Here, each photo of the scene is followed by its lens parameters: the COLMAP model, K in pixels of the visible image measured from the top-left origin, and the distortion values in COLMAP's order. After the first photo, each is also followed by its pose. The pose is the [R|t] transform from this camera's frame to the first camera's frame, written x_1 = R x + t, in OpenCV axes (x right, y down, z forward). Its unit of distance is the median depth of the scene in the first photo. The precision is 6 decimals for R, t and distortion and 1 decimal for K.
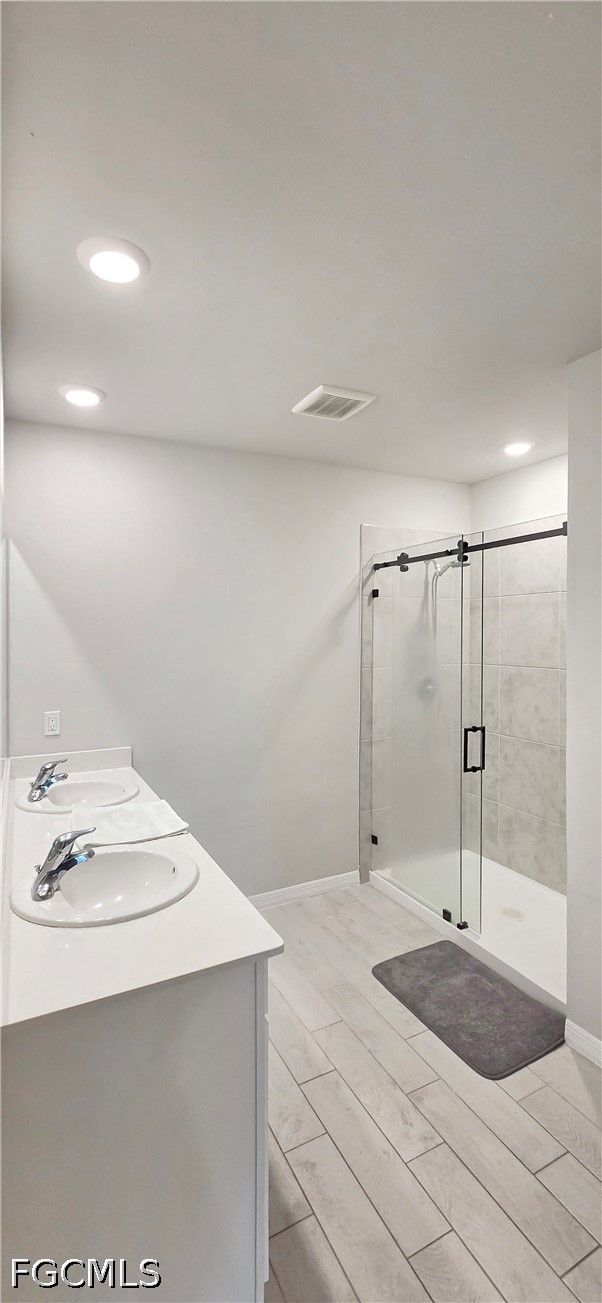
lens RADIAL K [[568.5, 0, 301.2], [0, 568.5, 636.3], [0, 0, 1]] dist [0.000554, 0.000151]
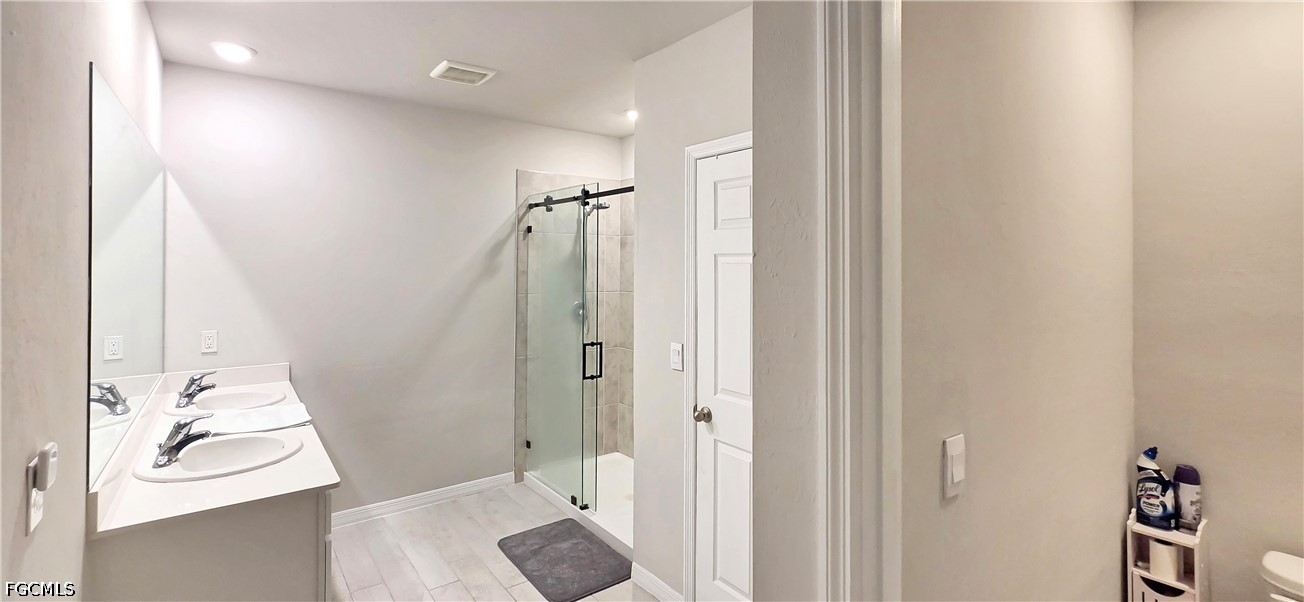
lens RADIAL K [[573.5, 0, 649.4], [0, 573.5, 268.0], [0, 0, 1]] dist [-0.017167, 0.000111]
pose [[0.982730, 0.017949, 0.184170, 0.176164], [-0.018215, 0.999834, -0.000246, -0.001474], [-0.184144, -0.003113, 0.982894, -0.206093]]
